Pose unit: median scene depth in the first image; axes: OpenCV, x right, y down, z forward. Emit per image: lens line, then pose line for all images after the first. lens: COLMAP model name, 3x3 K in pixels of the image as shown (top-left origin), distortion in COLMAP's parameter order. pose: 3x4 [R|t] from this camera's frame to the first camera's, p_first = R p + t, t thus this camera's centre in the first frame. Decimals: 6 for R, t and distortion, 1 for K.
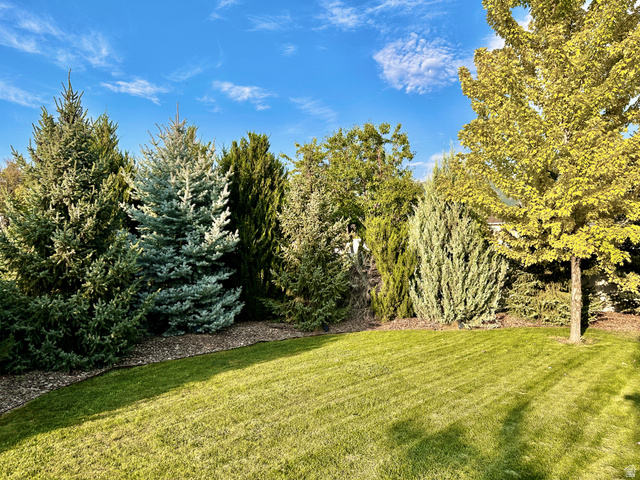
lens RADIAL K [[443.8, 0, 320.8], [0, 443.8, 239.4], [0, 0, 1]] dist [0.045802, -0.048338]
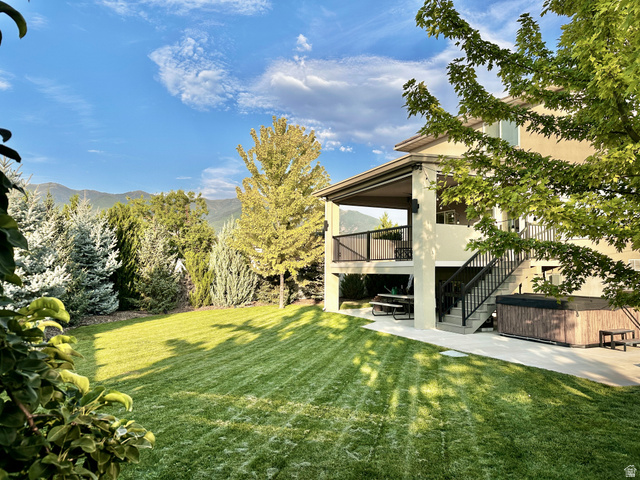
lens RADIAL K [[443.8, 0, 317.9], [0, 443.8, 241.1], [0, 0, 1]] dist [0.045802, -0.048338]
pose [[0.882562, 0.027536, 0.469388, -0.312533], [-0.011920, 0.999273, -0.036208, -0.039819], [-0.470044, 0.026361, 0.882249, -0.969123]]
